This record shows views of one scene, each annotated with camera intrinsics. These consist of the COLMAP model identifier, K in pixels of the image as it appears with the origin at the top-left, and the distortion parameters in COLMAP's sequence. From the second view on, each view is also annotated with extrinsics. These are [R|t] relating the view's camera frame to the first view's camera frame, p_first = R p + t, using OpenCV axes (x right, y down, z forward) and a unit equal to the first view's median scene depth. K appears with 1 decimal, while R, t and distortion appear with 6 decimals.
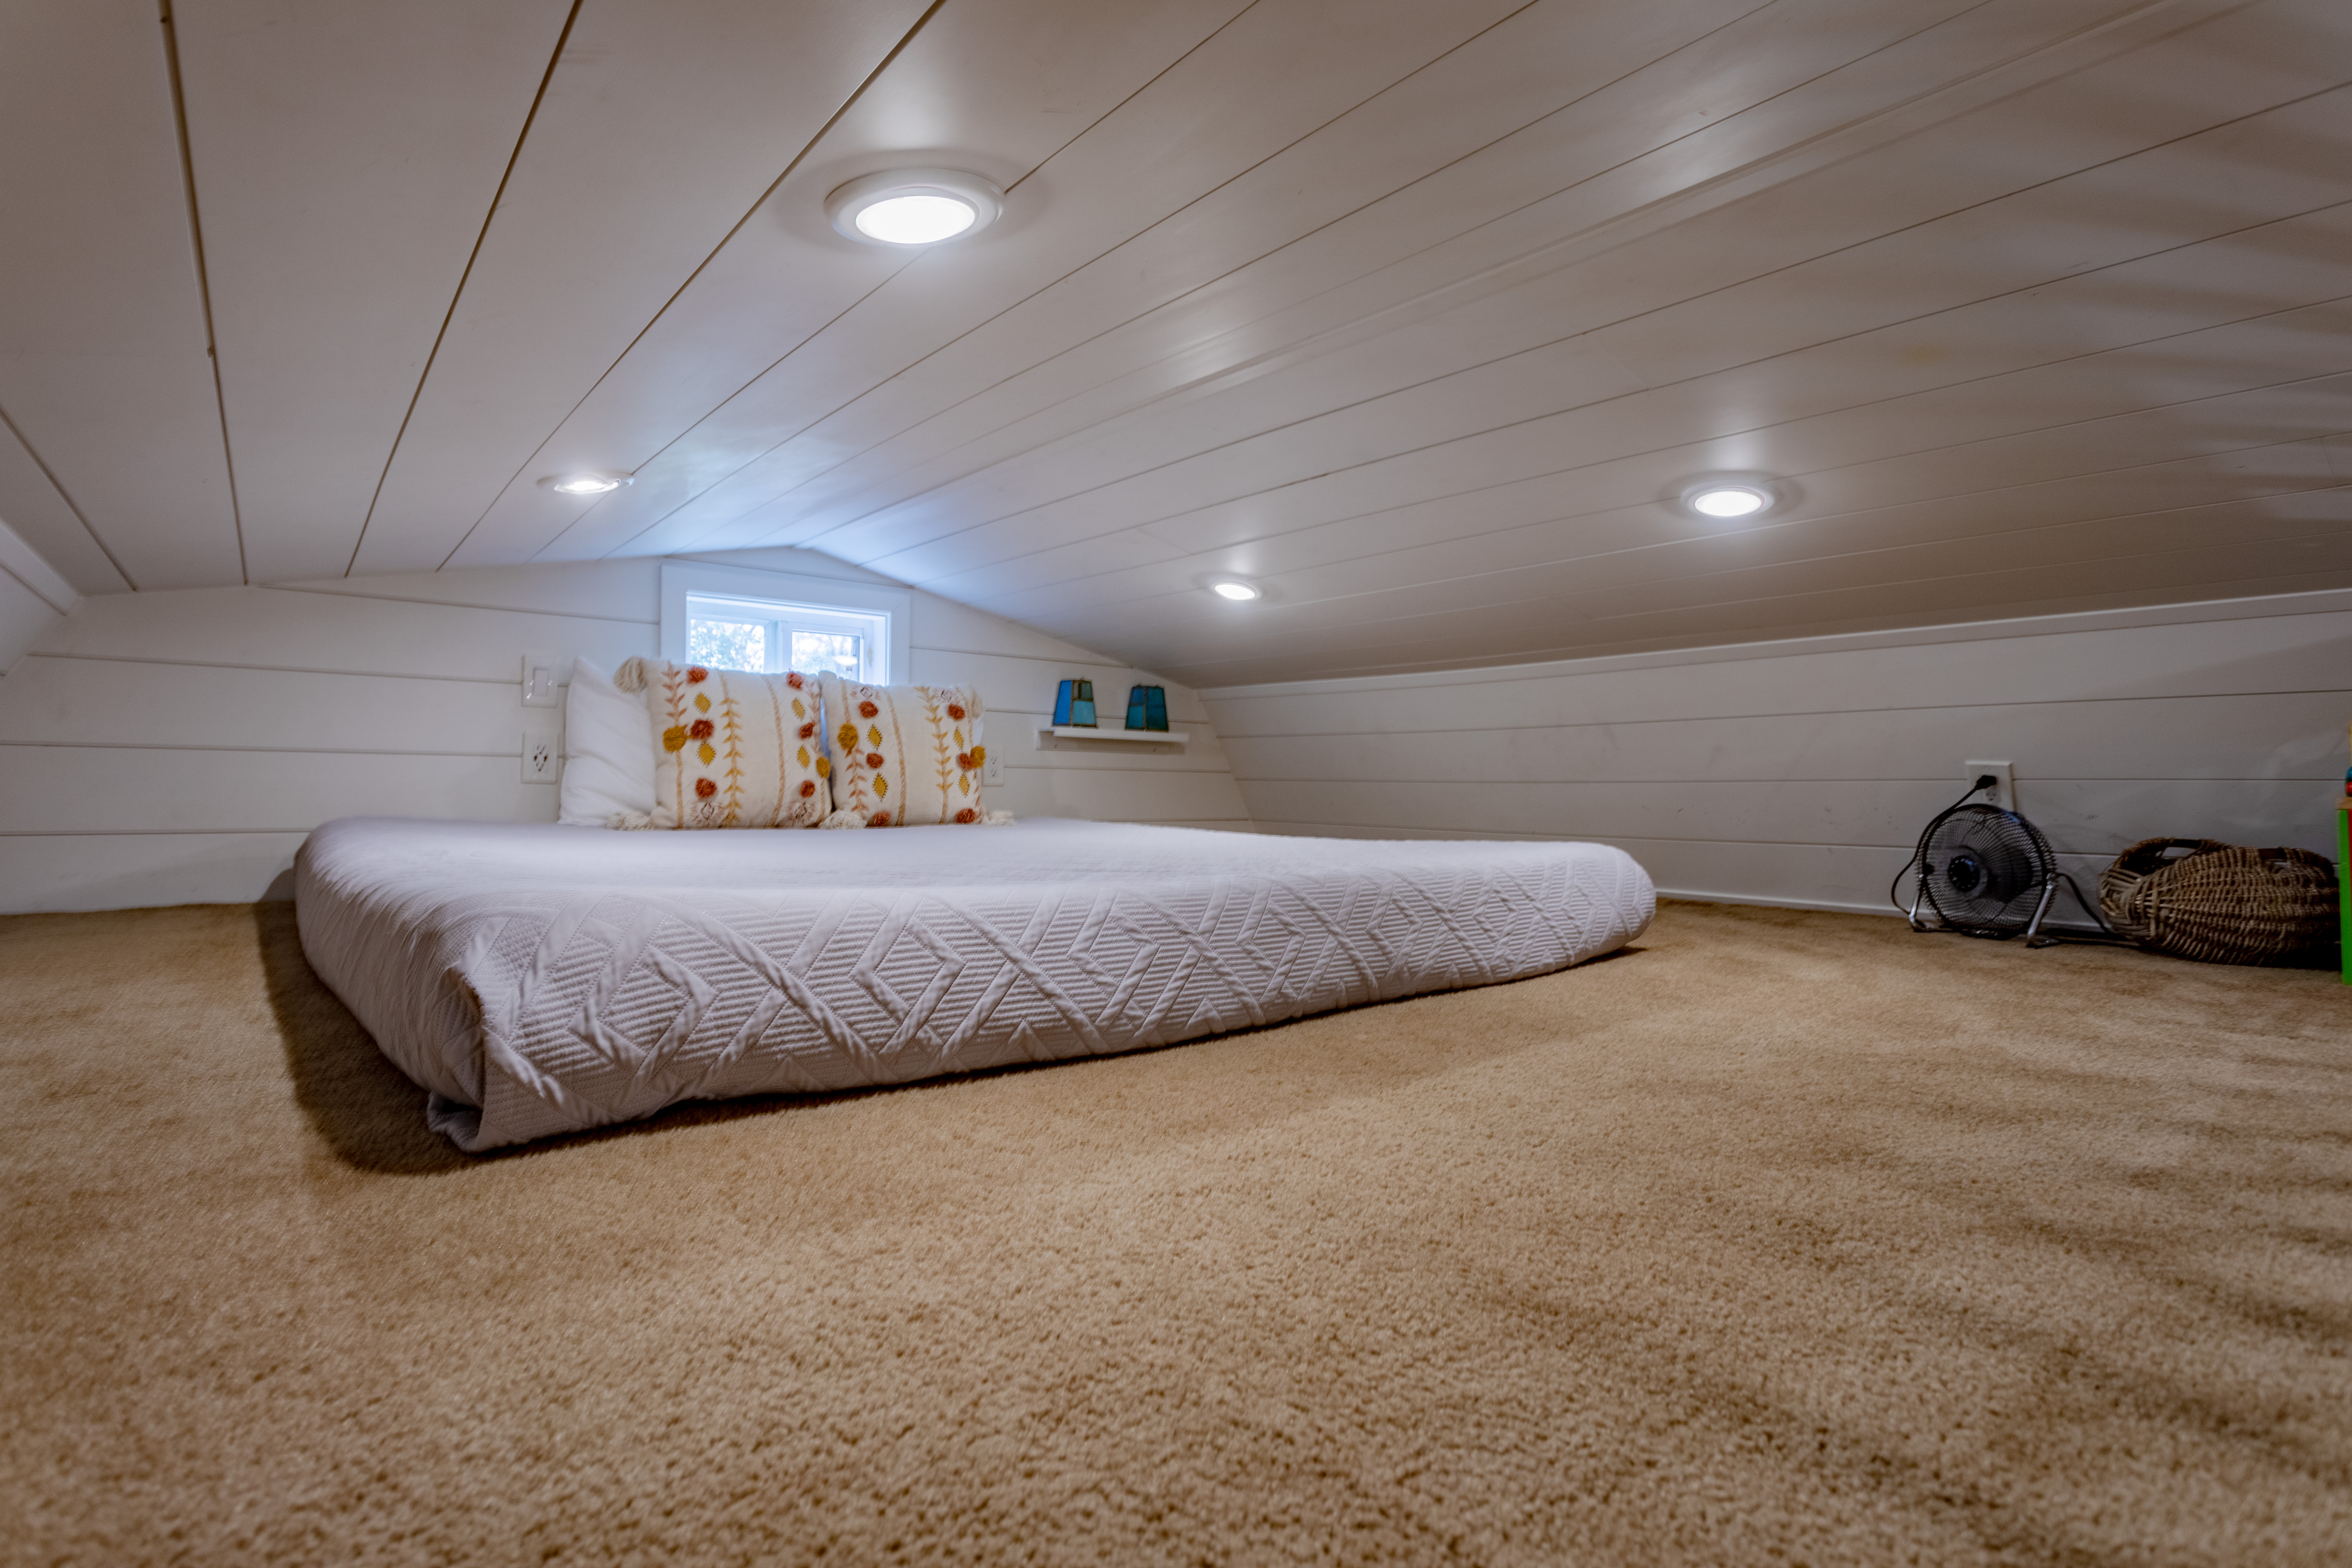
lens RADIAL K [[1126.2, 0, 1166.0], [0, 1126.2, 774.8], [0, 0, 1]] dist [-0.026307, 0.013008]
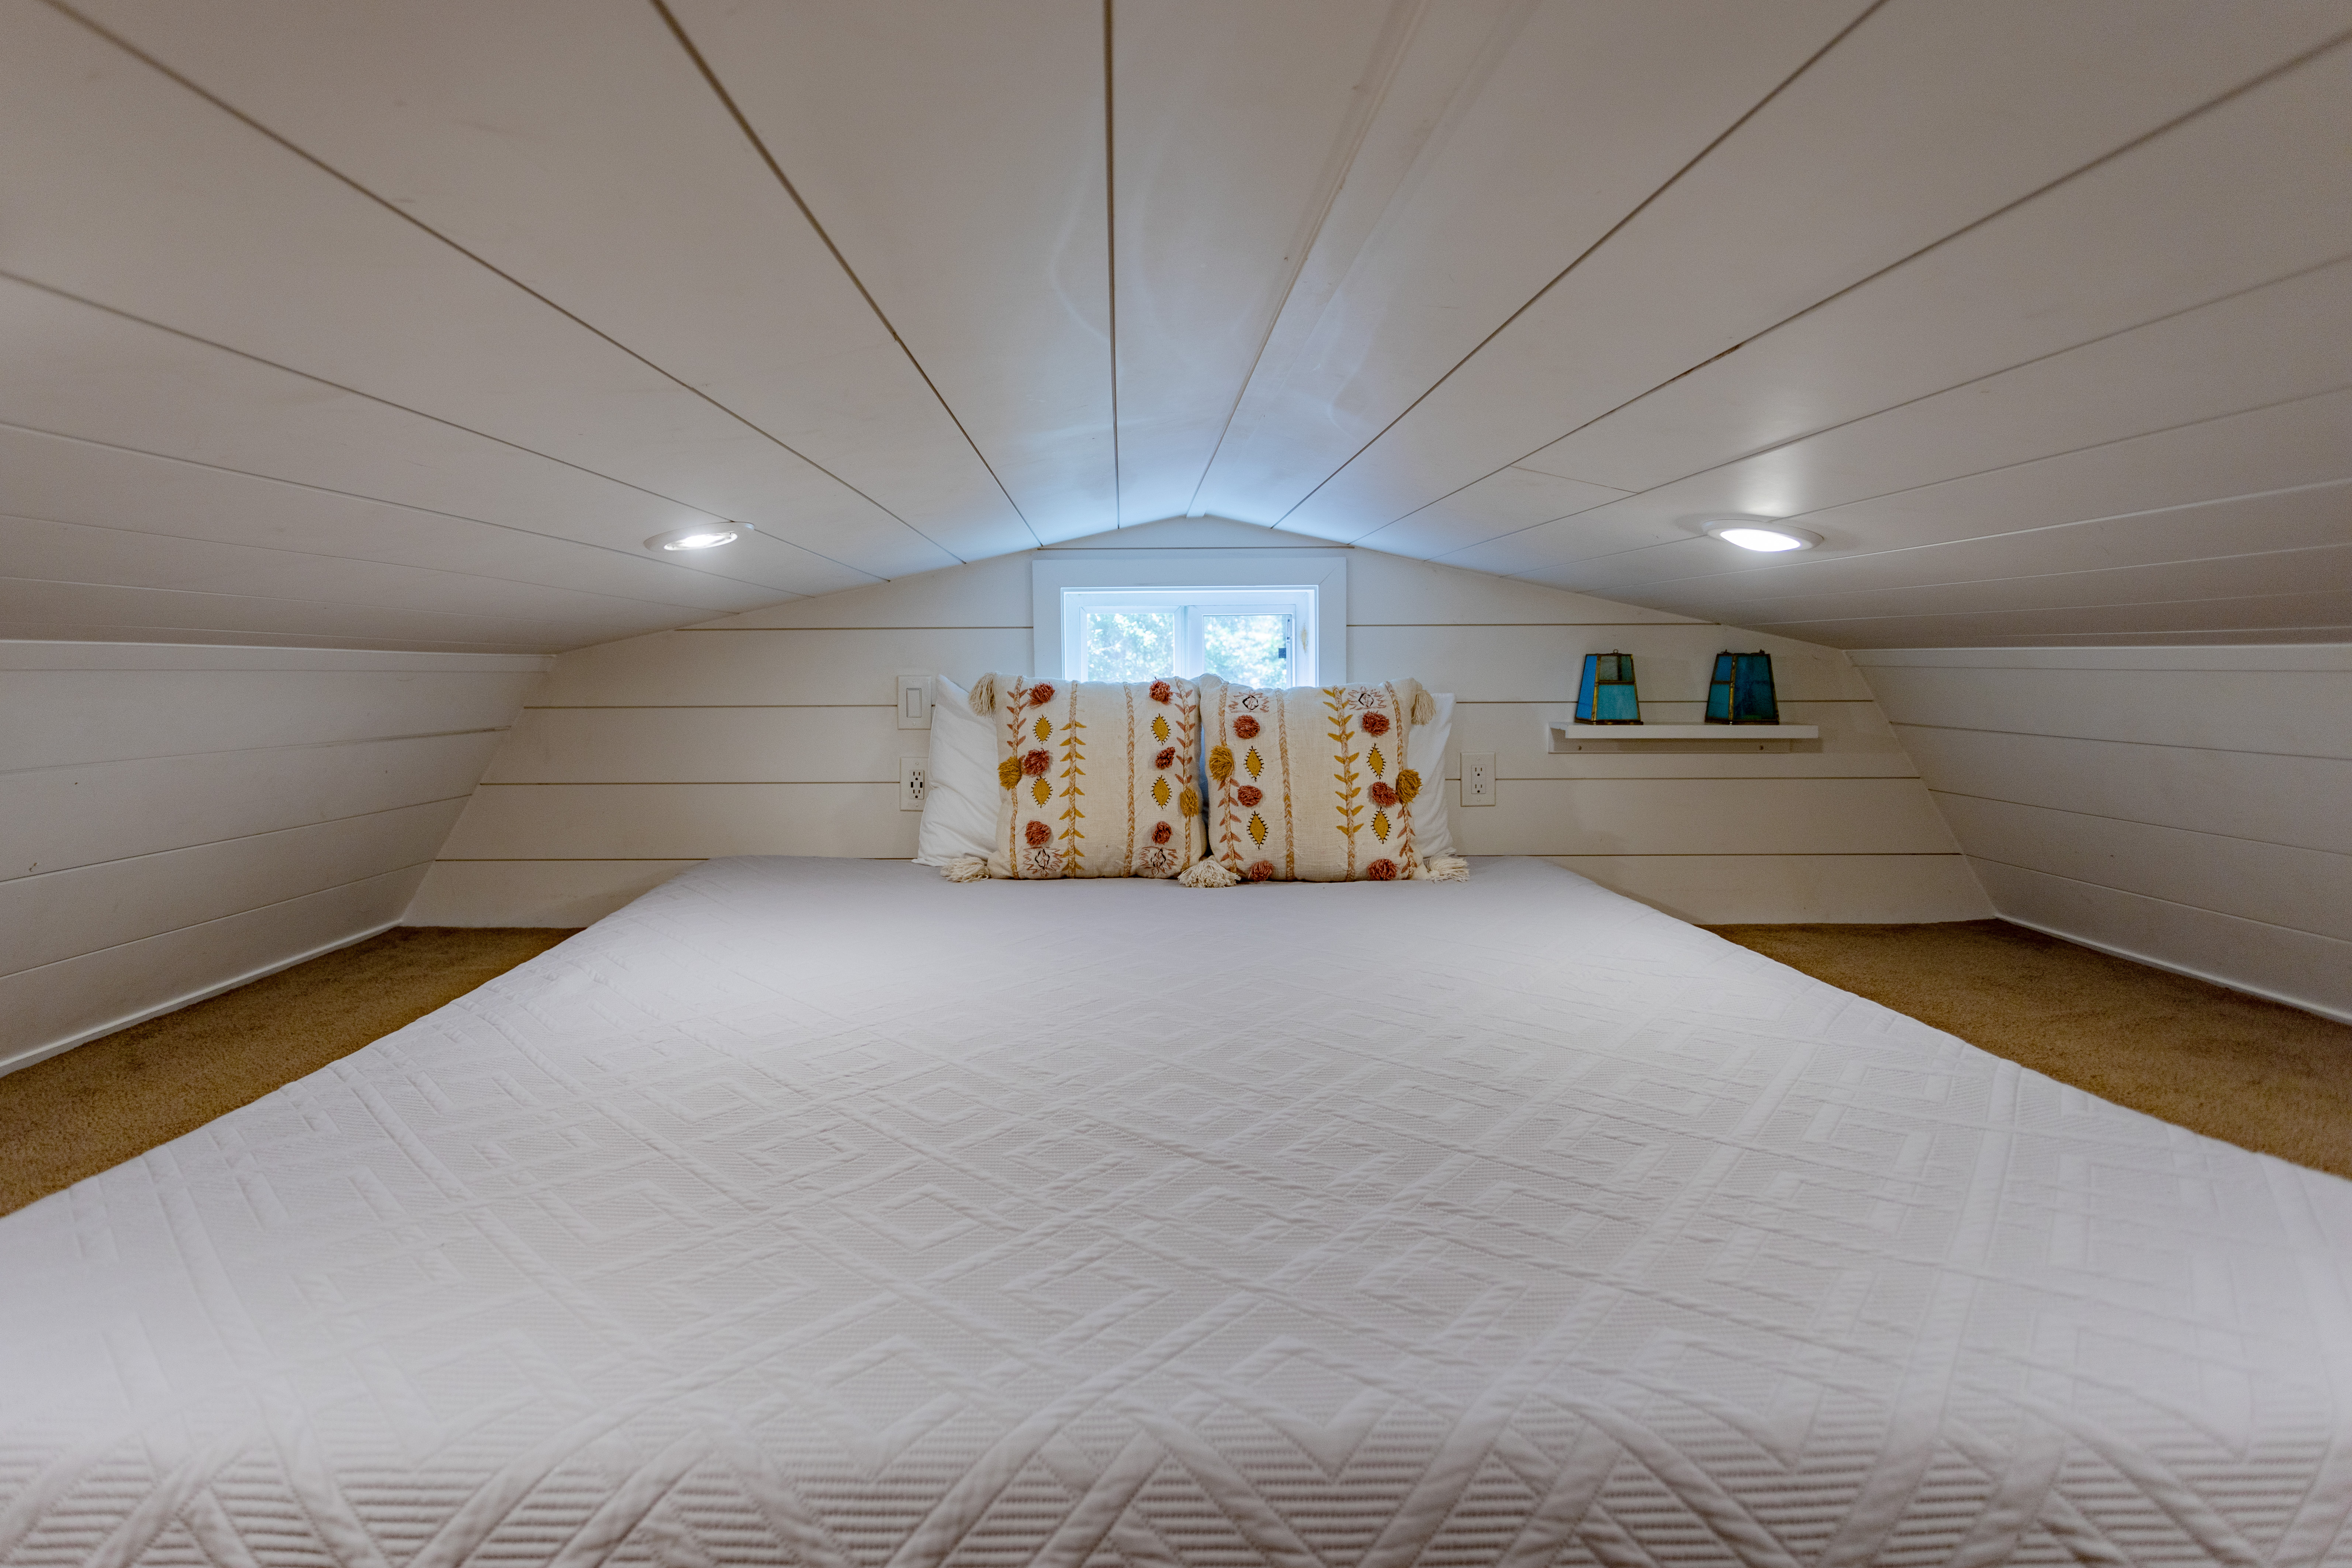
lens RADIAL K [[1183.2, 0, 1089.7], [0, 1183.2, 771.3], [0, 0, 1]] dist [-0.014449, 0.006282]
pose [[0.766166, 0.034212, -0.641731, 0.172135], [0.021166, 0.996697, 0.078406, -0.094776], [0.642294, -0.073655, 0.762911, 0.321112]]
